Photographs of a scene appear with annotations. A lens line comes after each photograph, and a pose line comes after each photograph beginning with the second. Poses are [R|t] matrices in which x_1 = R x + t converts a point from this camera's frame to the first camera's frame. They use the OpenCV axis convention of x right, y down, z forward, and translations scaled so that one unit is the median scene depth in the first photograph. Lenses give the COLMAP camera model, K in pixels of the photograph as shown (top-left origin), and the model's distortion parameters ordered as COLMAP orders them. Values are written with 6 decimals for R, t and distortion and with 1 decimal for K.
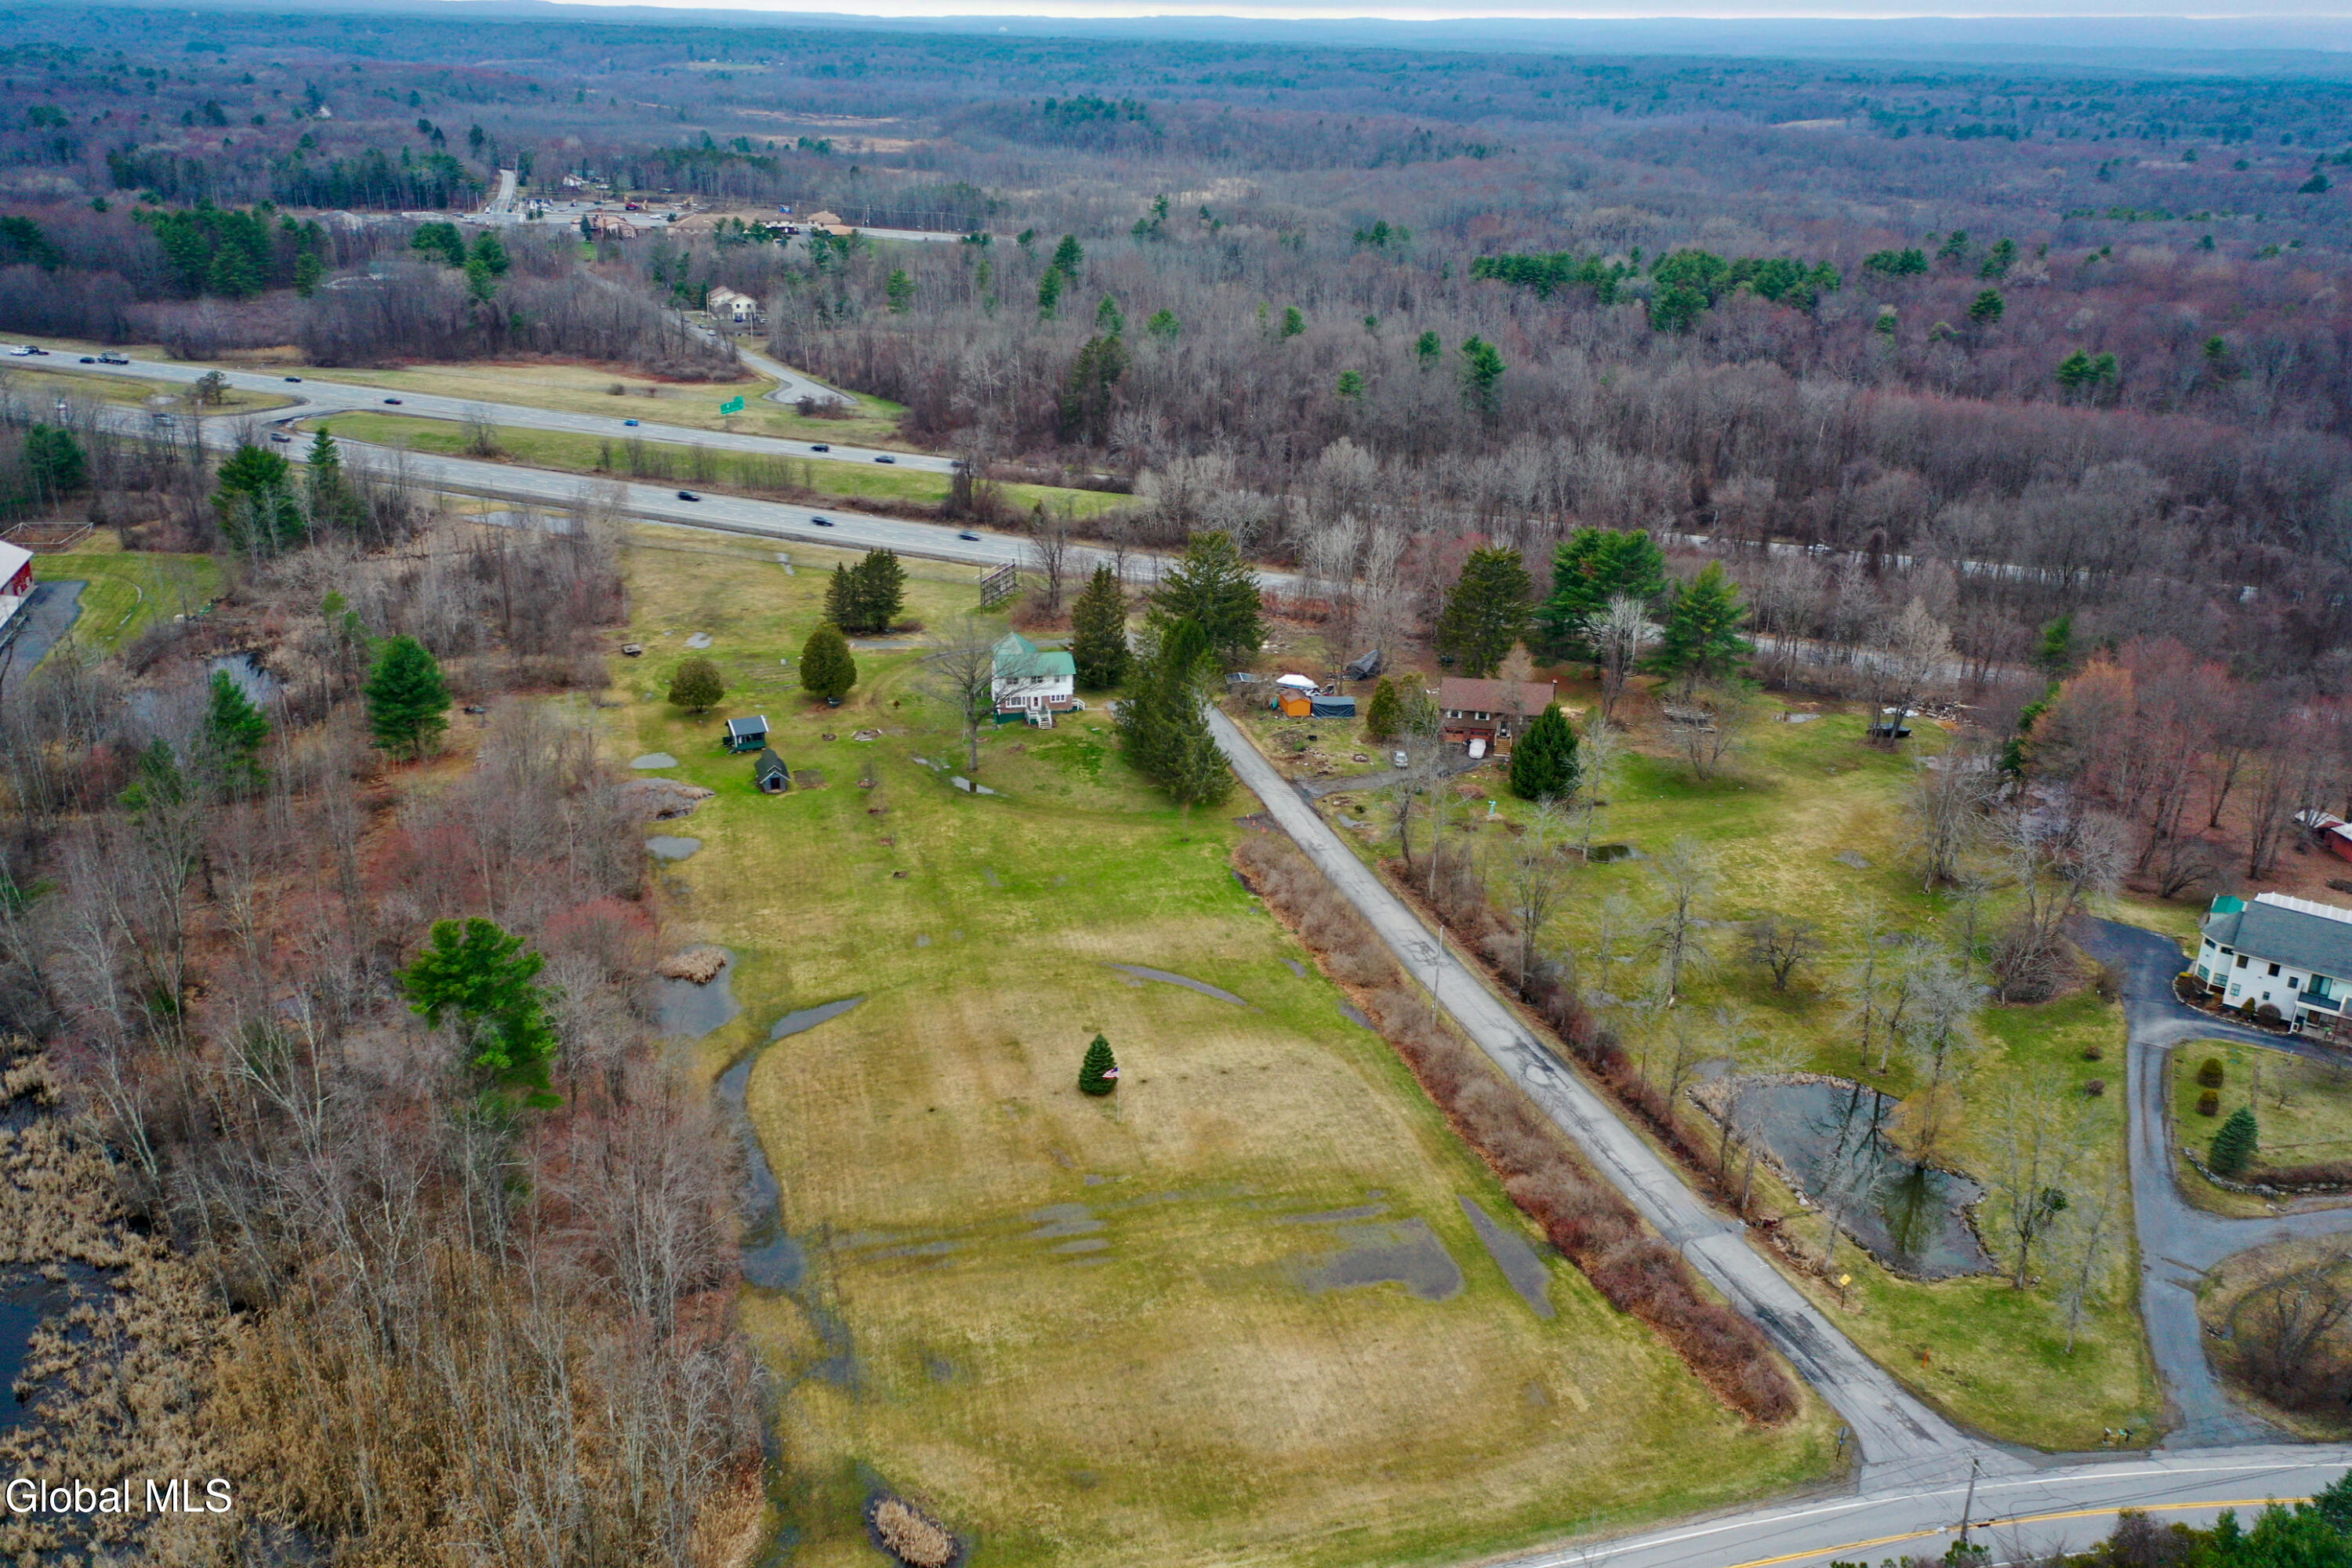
lens RADIAL K [[1895.3, 0, 1176.0], [0, 1895.3, 784.0], [0, 0, 1]] dist [0.012904, -0.000991]
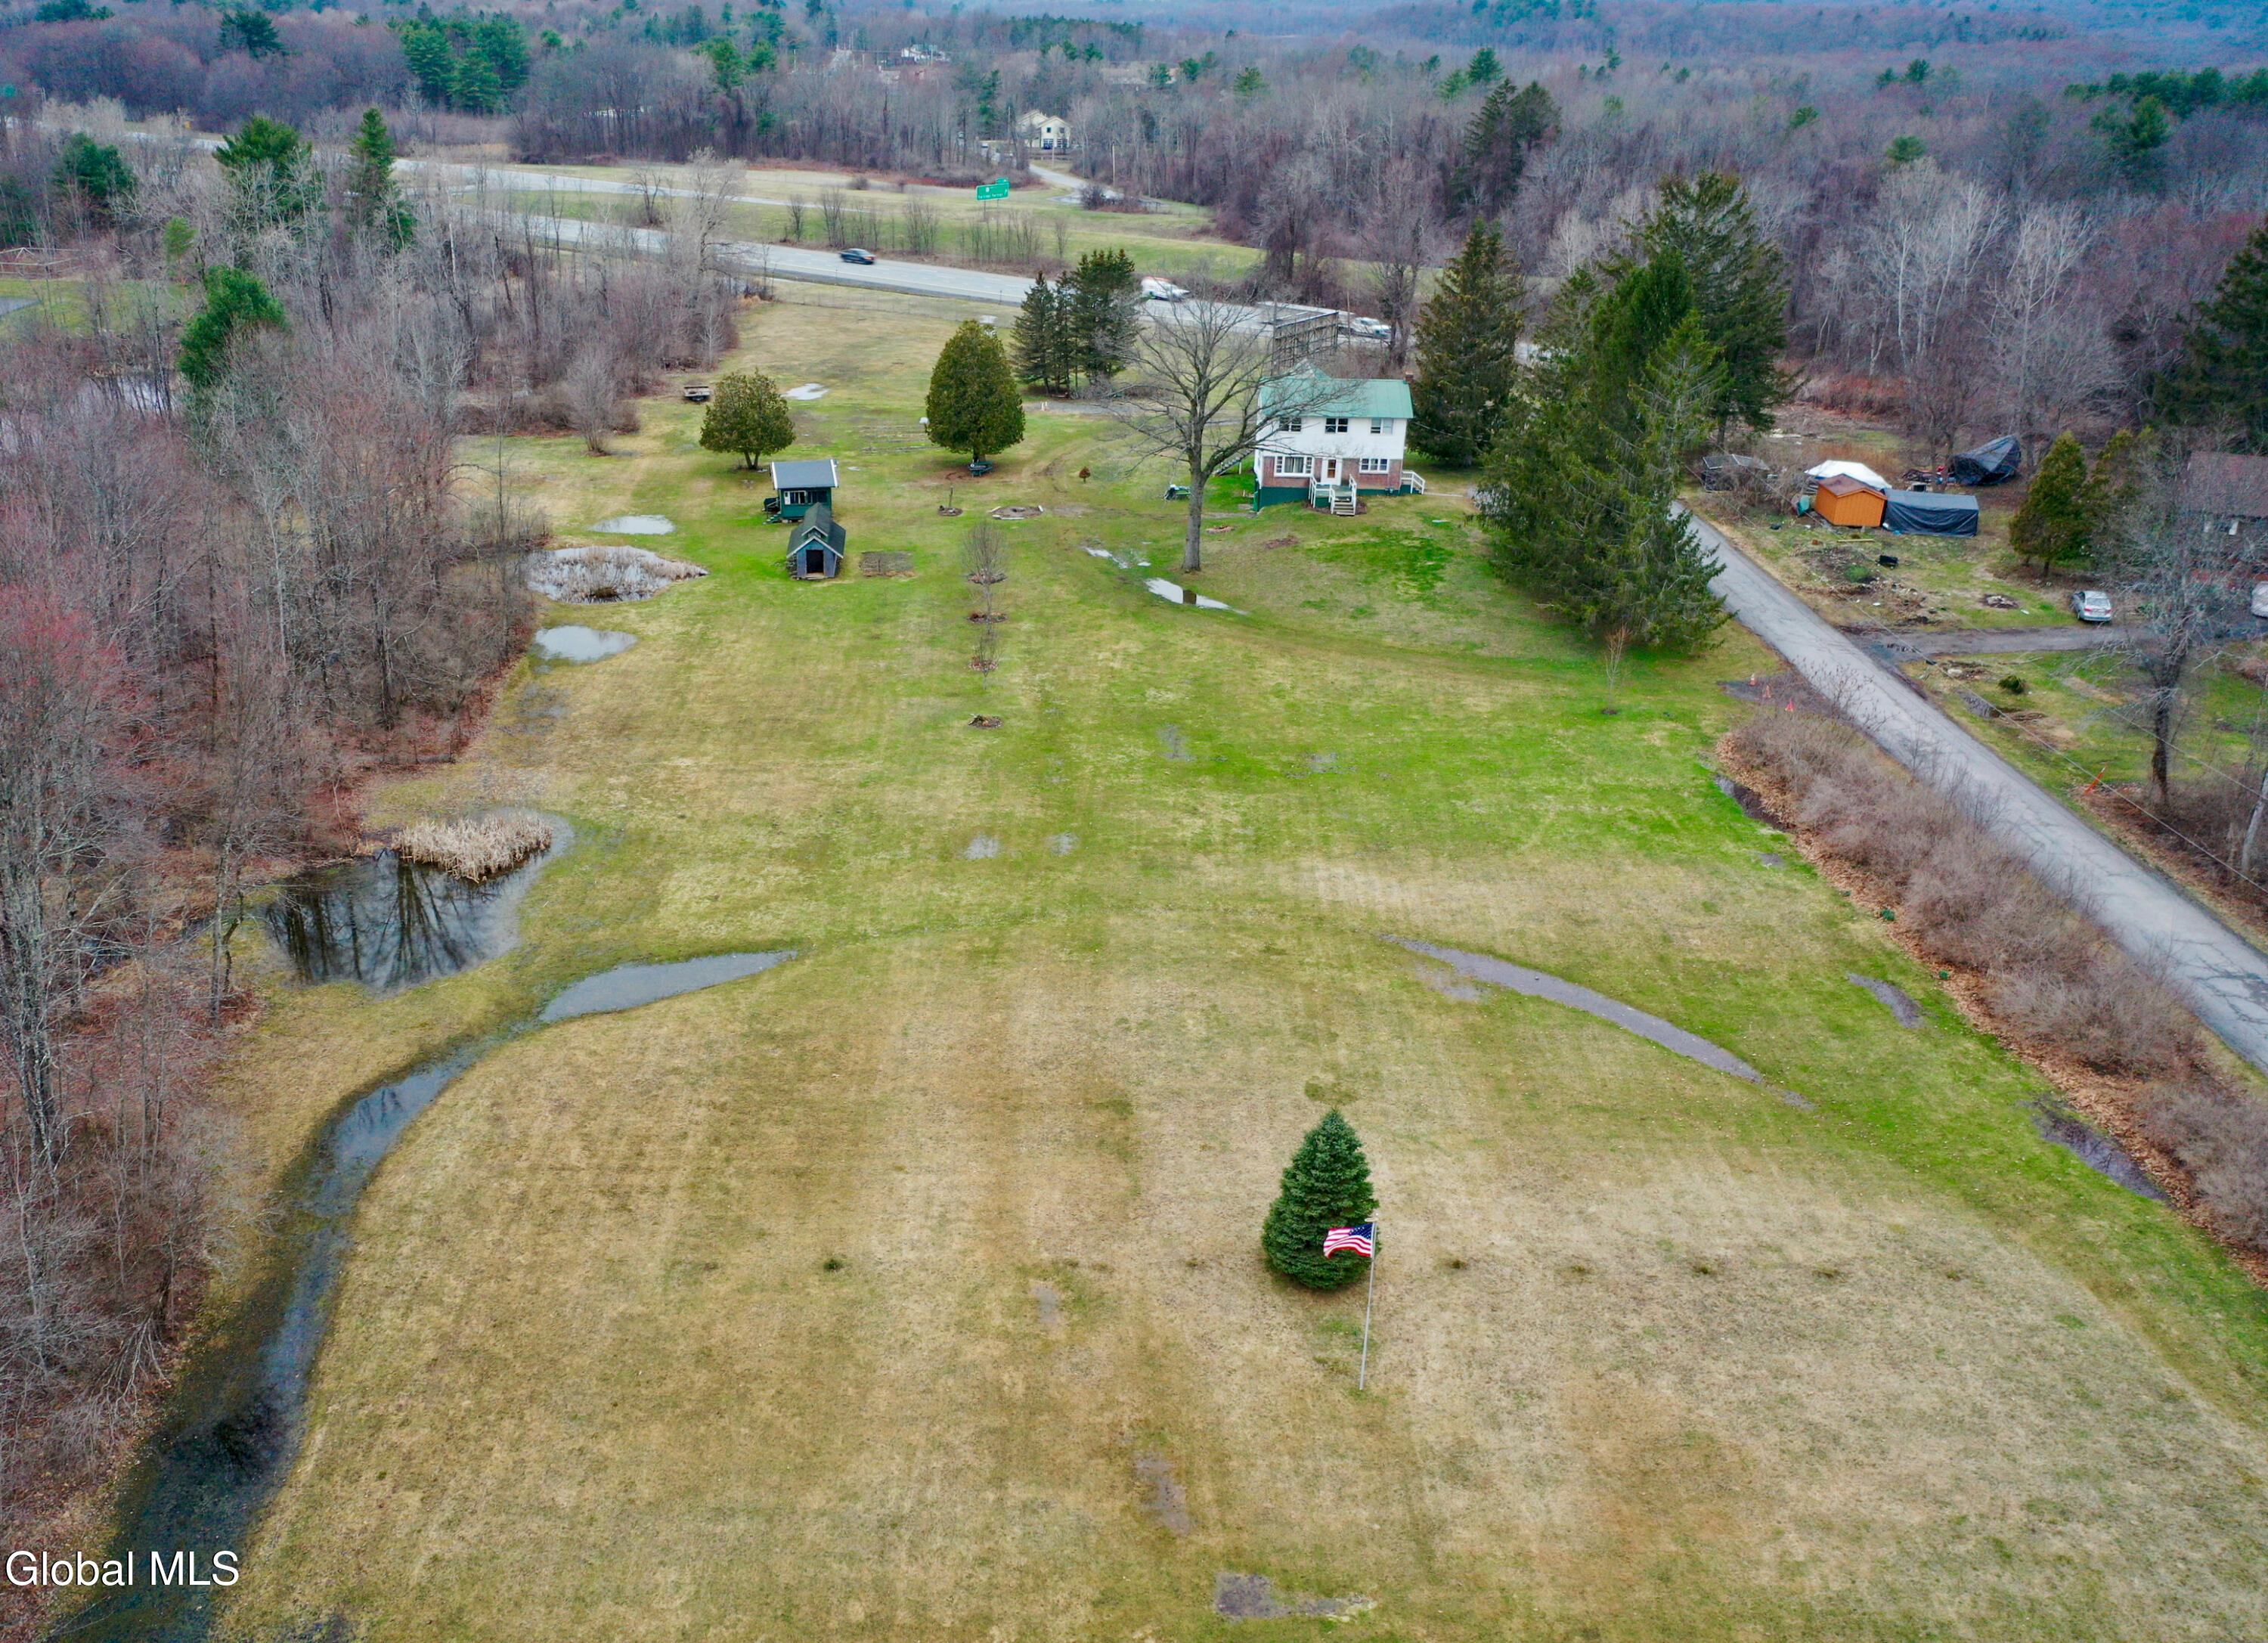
lens RADIAL K [[2072.8, 0, 1004.2], [0, 2072.8, 827.1], [0, 0, 1]] dist [0.011981, 0.001713]
pose [[0.962602, 0.090786, -0.255254, -0.005430], [-0.088249, 0.995869, 0.021399, 0.059131], [0.256142, 0.001927, 0.966637, 0.470913]]
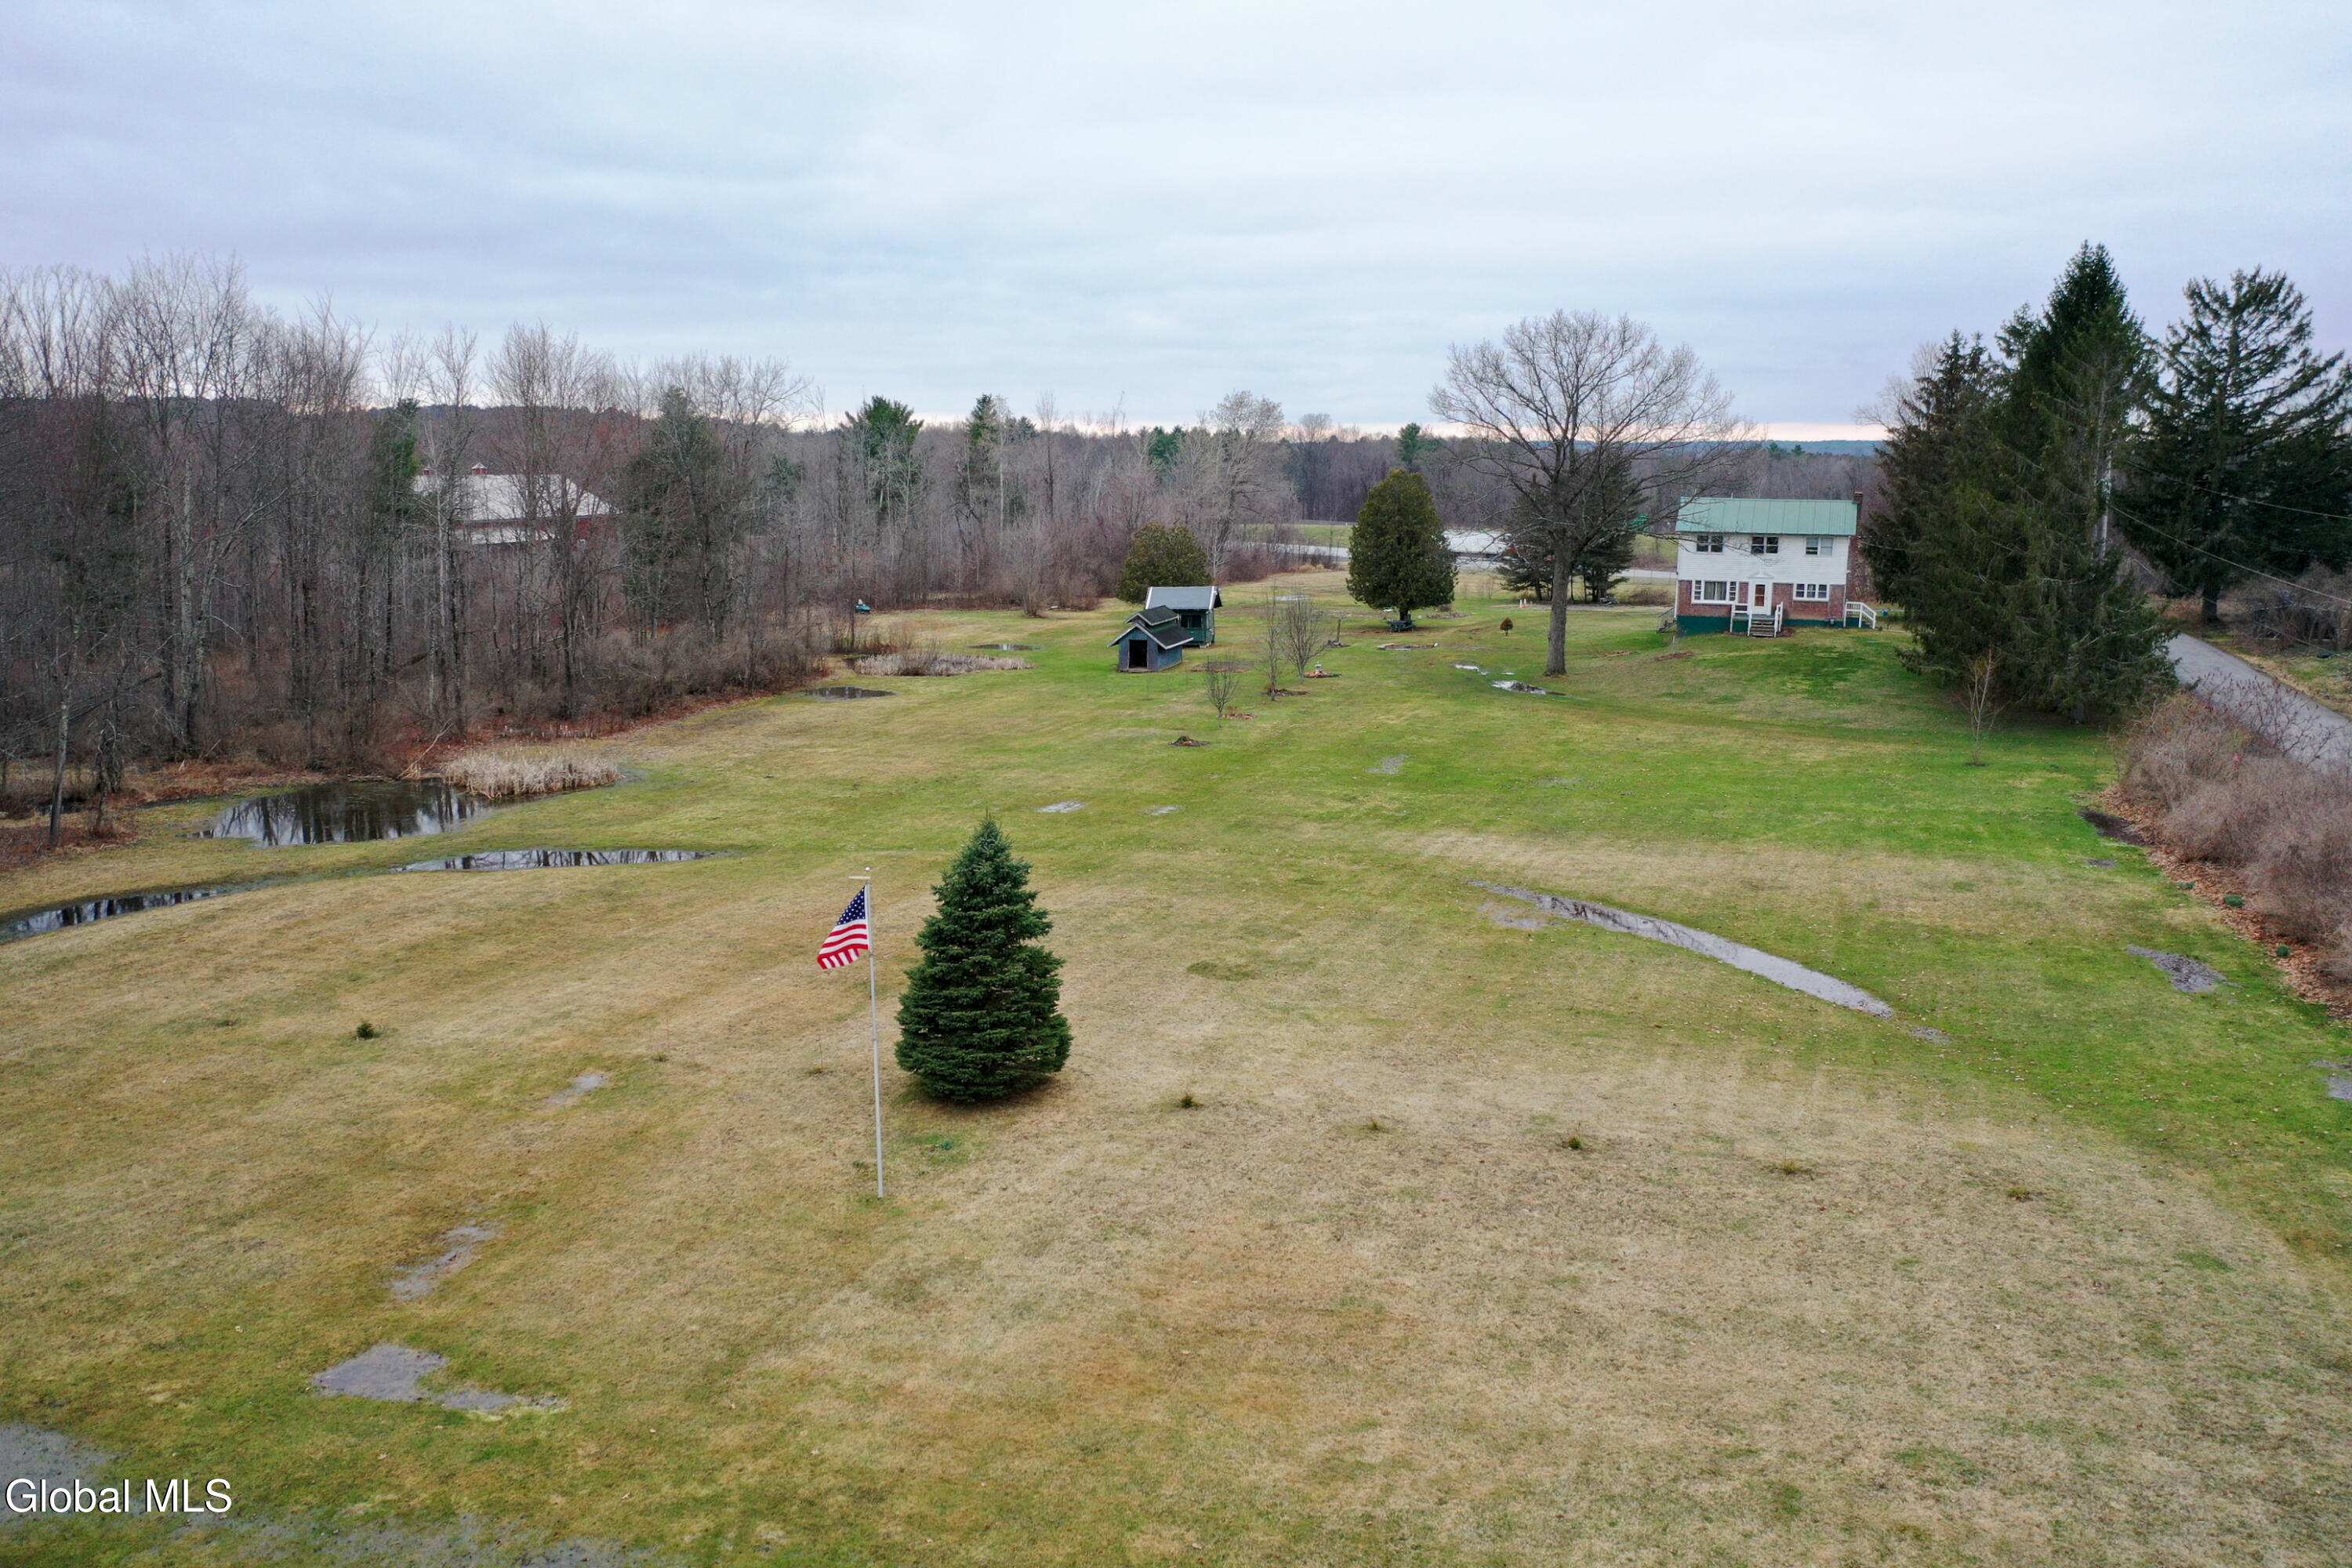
lens RADIAL K [[2002.4, 0, 1176.0], [0, 2002.4, 784.0], [0, 0, 1]] dist [0.007404, 0.005476]
pose [[0.843303, 0.067012, -0.533244, 0.077846], [-0.182202, 0.969086, -0.166360, 0.121570], [0.505611, 0.237450, 0.829443, 0.609091]]
